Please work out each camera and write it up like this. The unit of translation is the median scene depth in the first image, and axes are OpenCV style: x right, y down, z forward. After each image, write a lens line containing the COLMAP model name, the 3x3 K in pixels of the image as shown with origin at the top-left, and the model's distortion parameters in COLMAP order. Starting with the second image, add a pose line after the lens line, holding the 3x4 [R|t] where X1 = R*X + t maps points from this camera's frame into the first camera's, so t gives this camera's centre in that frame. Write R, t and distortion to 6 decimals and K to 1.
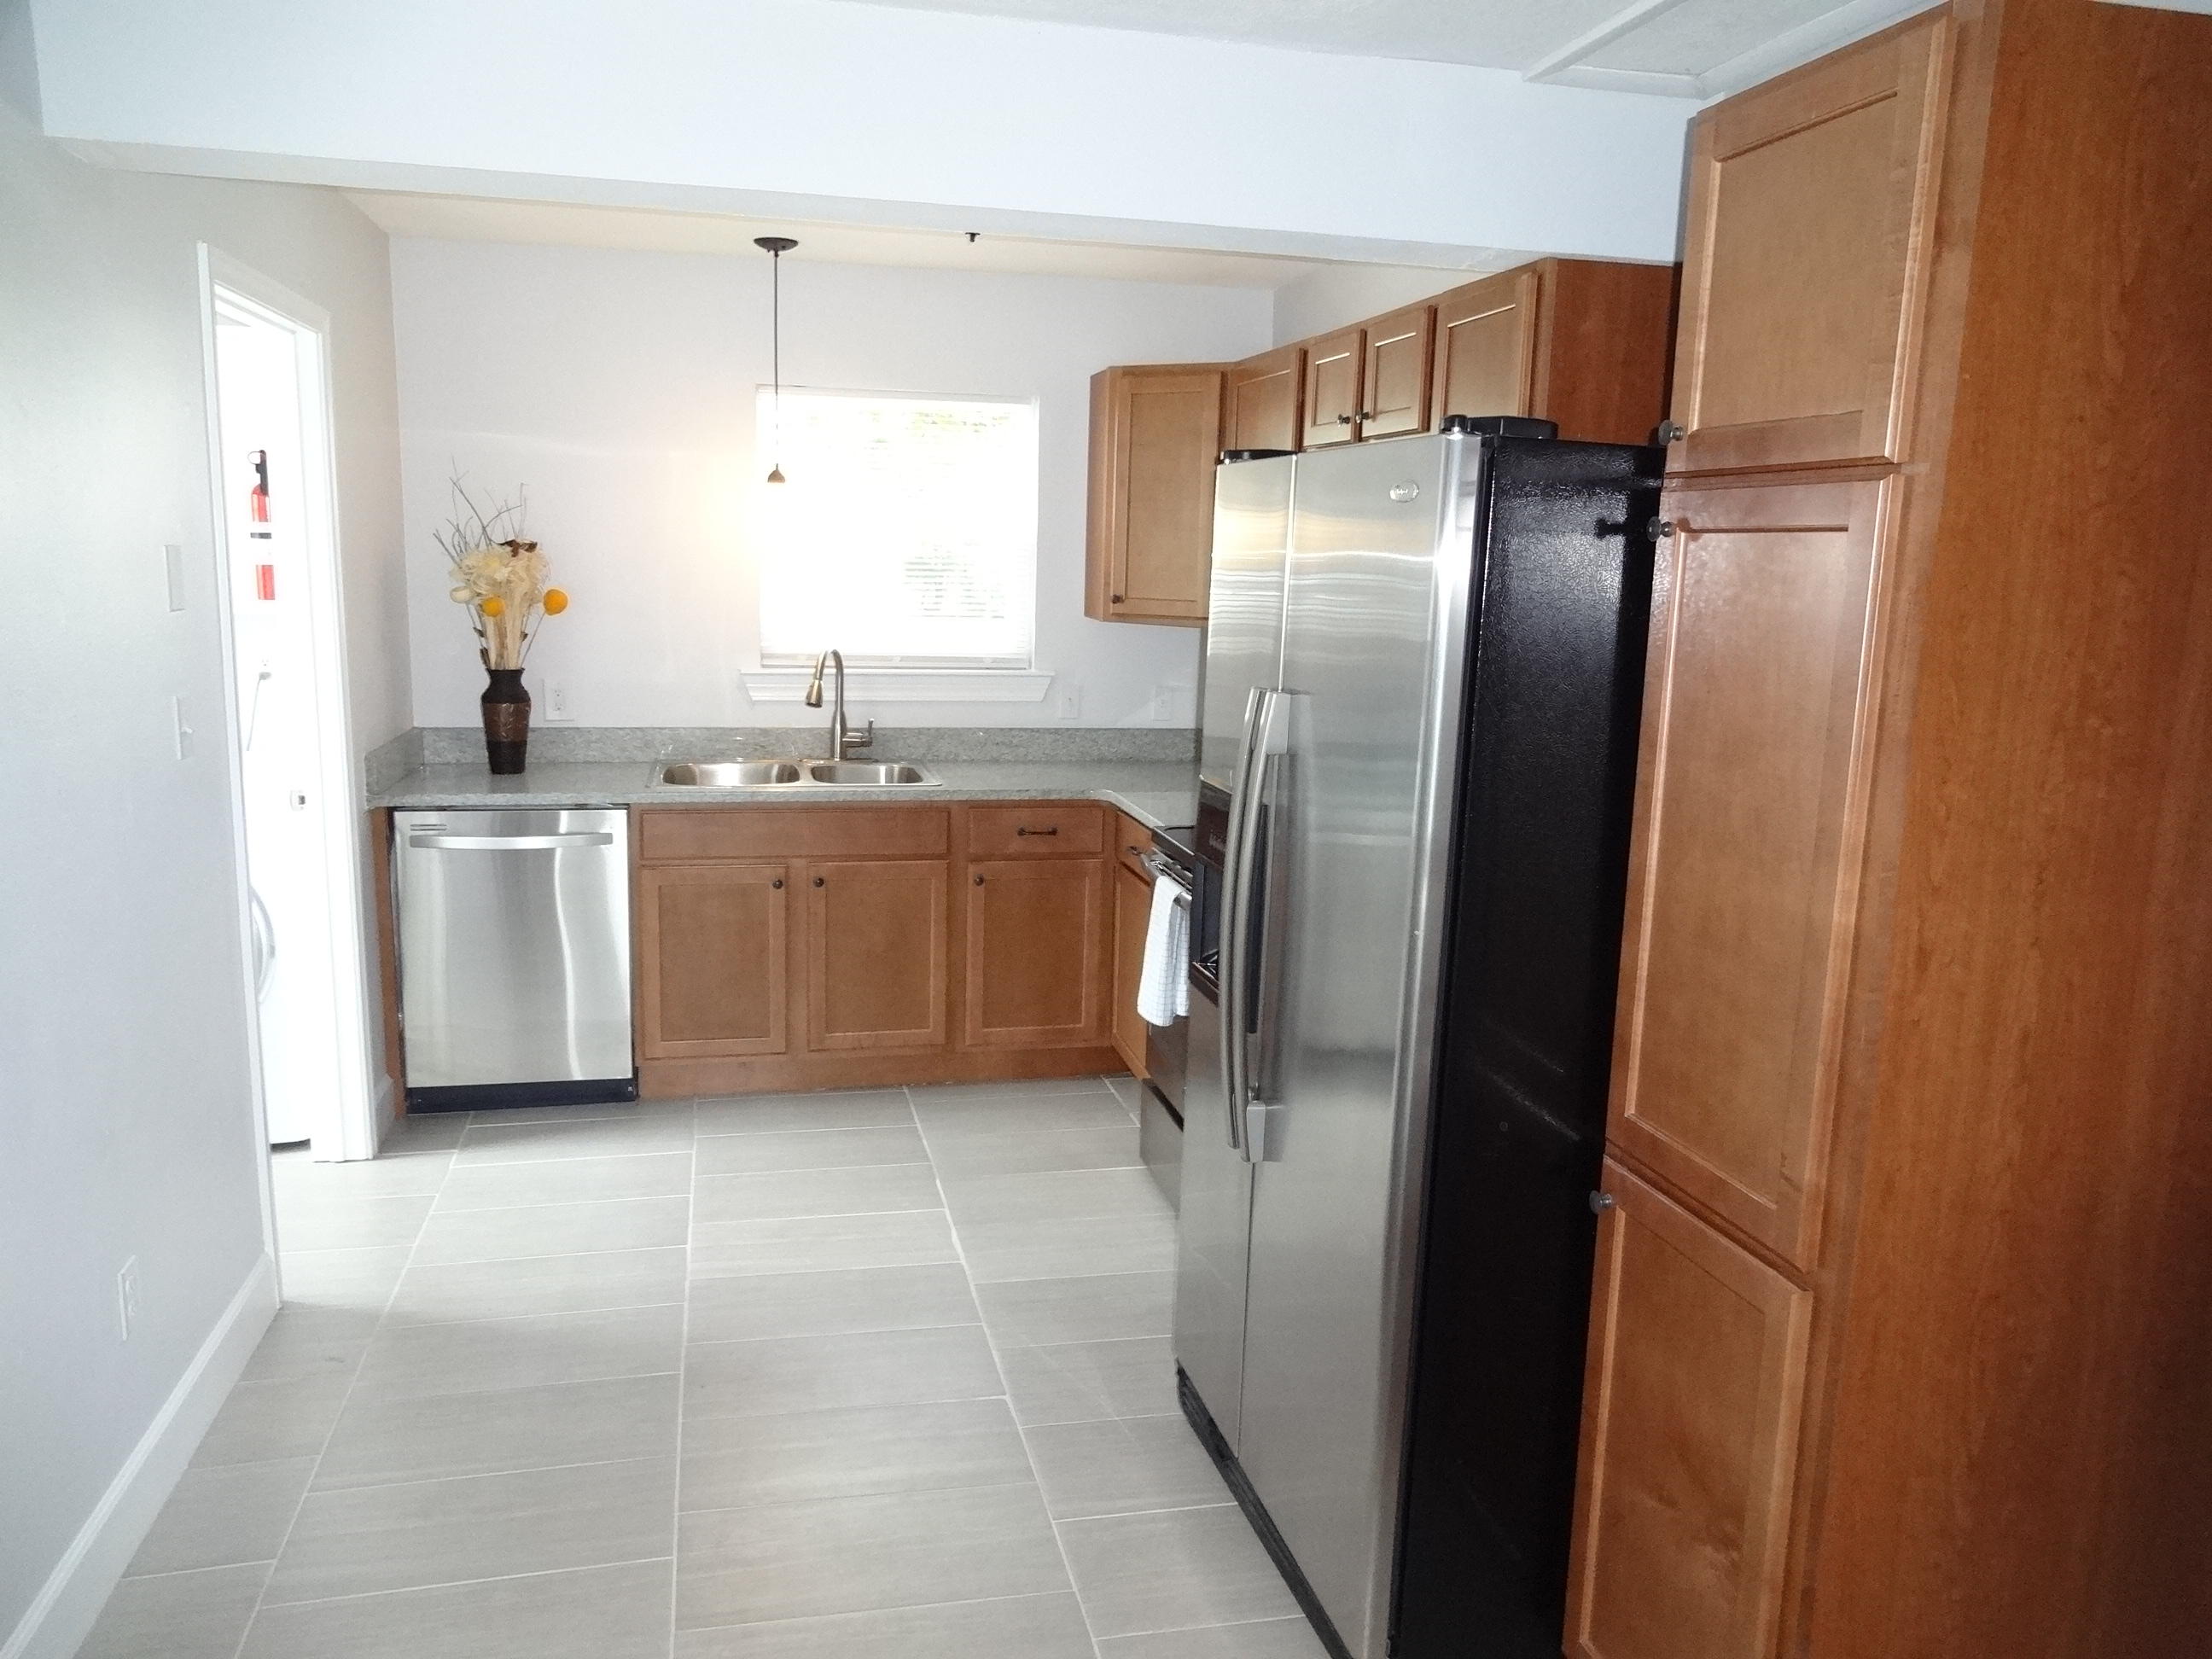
lens RADIAL K [[1601.3, 0, 1106.0], [0, 1601.3, 829.5], [0, 0, 1]] dist [-0.002286, -0.015347]
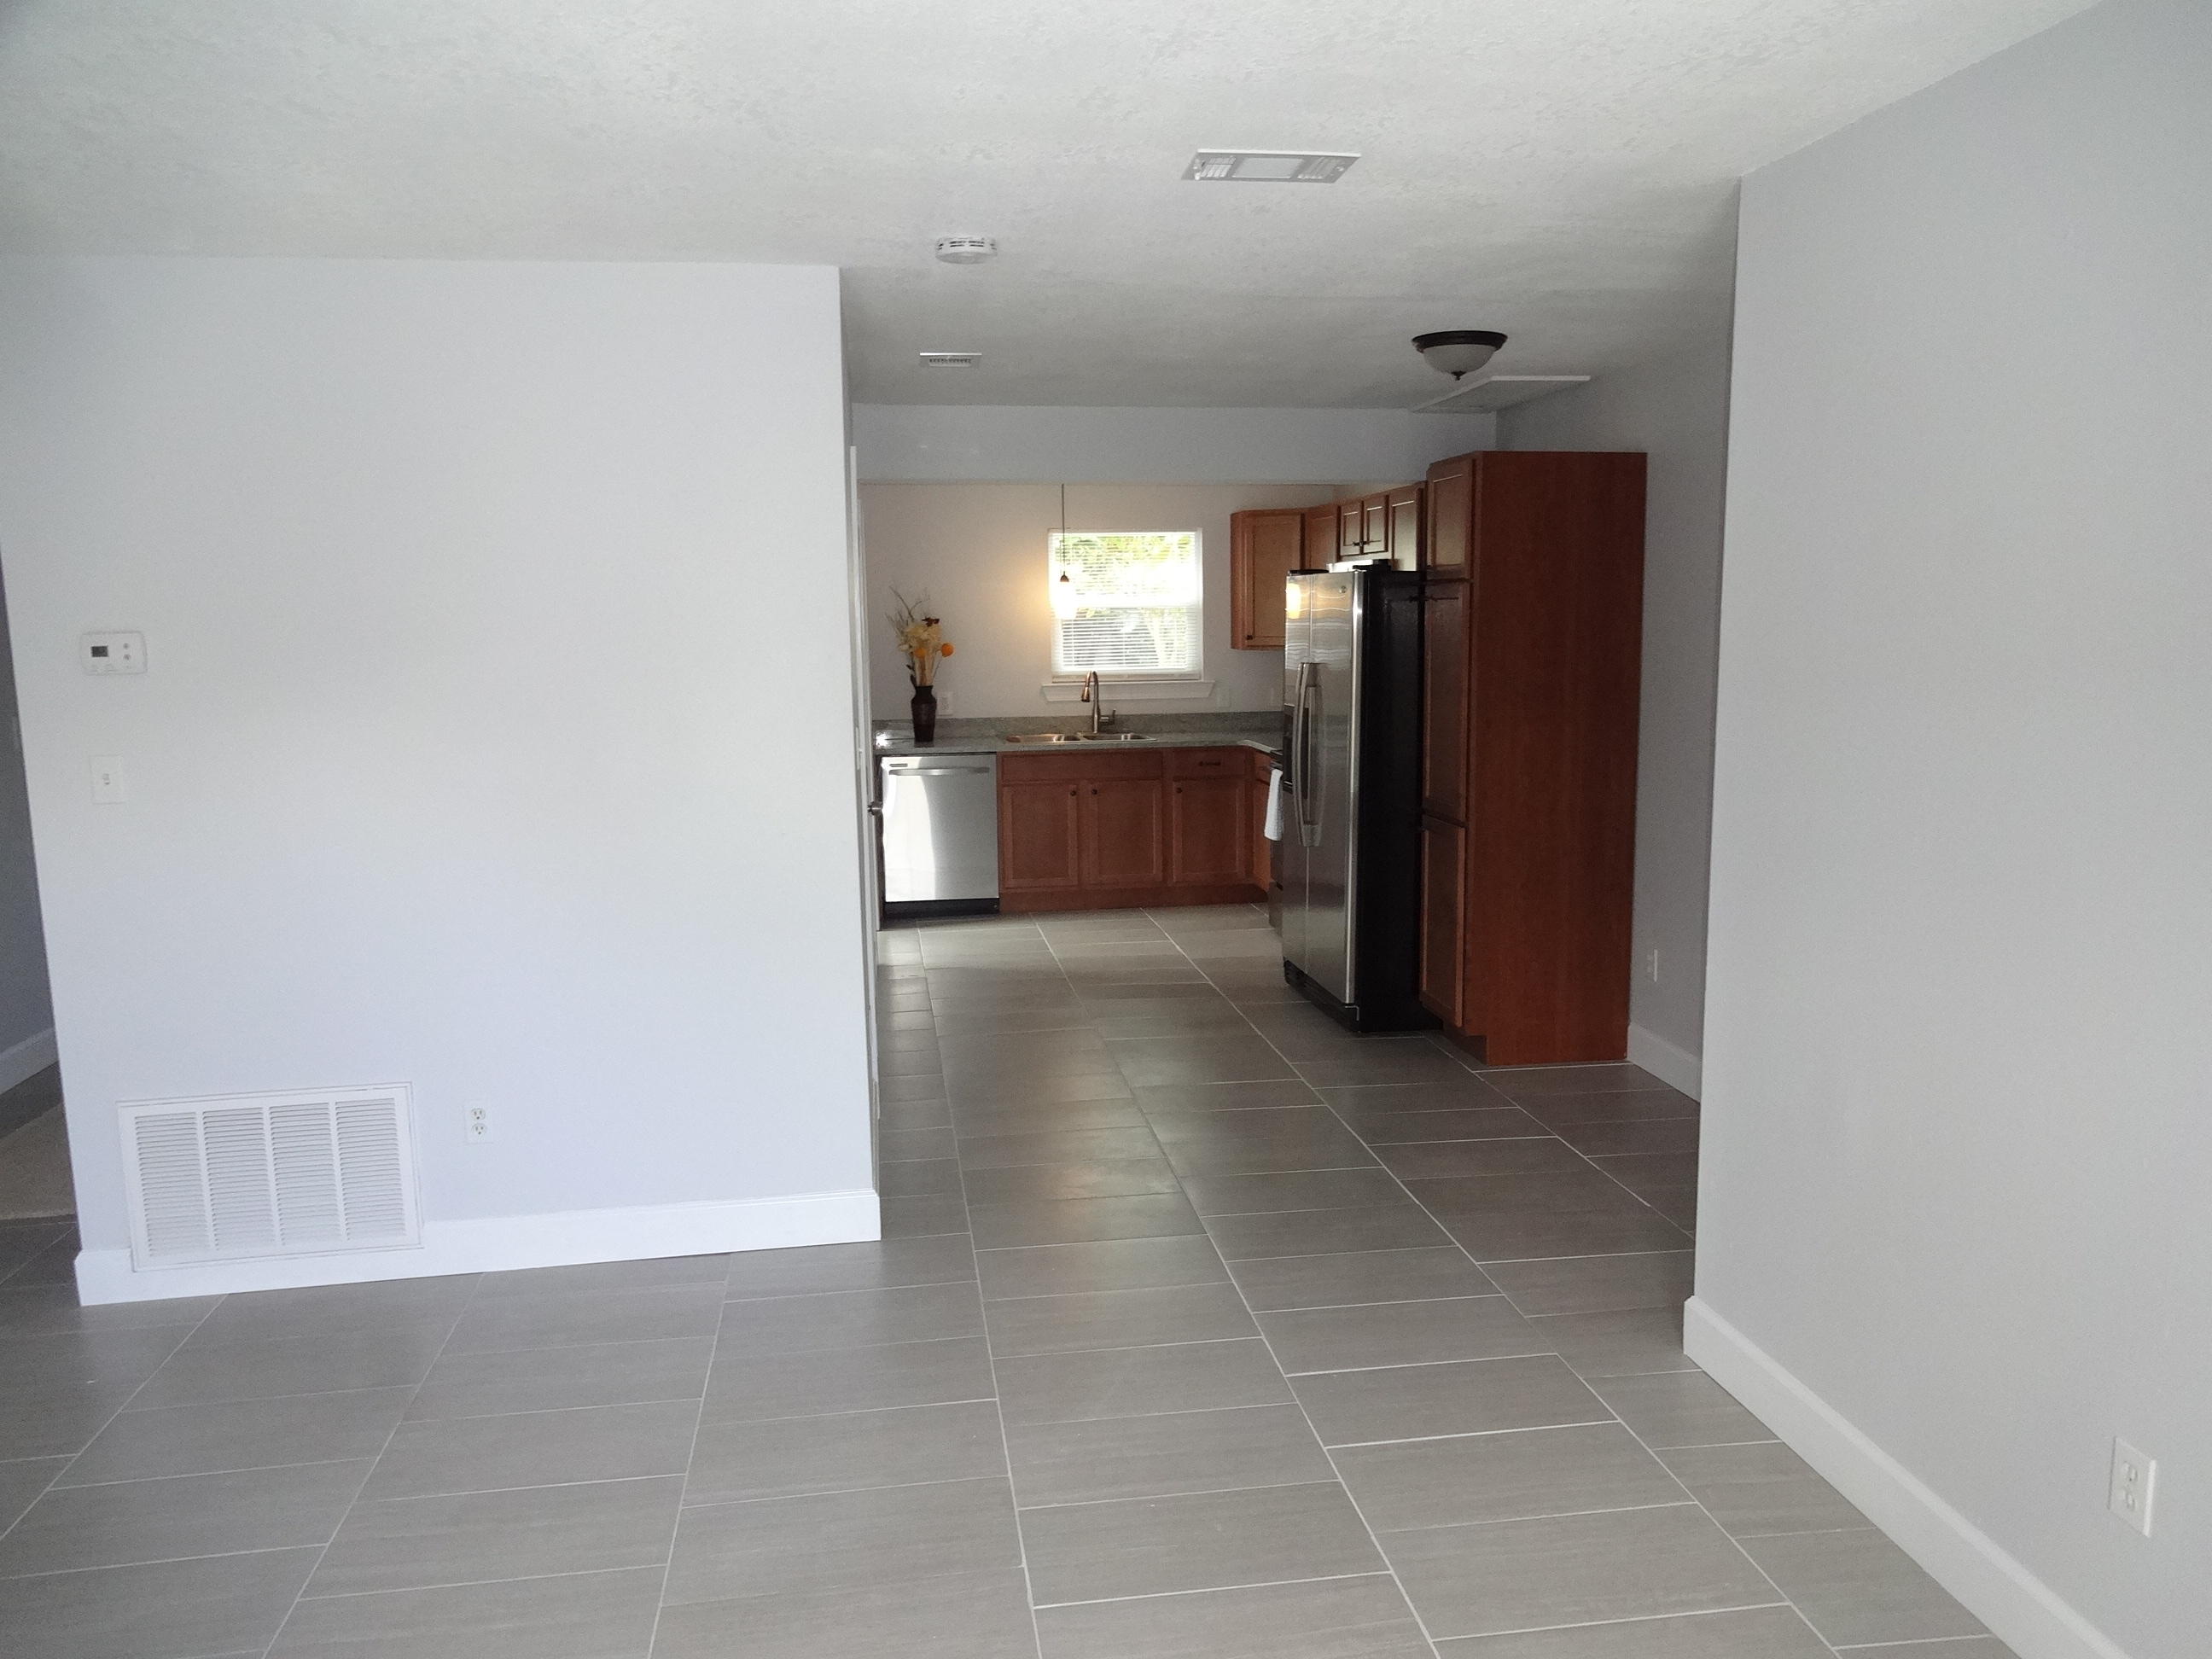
lens RADIAL K [[1601.3, 0, 1106.0], [0, 1601.3, 829.5], [0, 0, 1]] dist [-0.002286, -0.015347]
pose [[0.995677, -0.027715, -0.088649, 0.000189], [0.024488, 0.999005, -0.037285, 0.143903], [0.089594, 0.034953, 0.995365, -0.852042]]
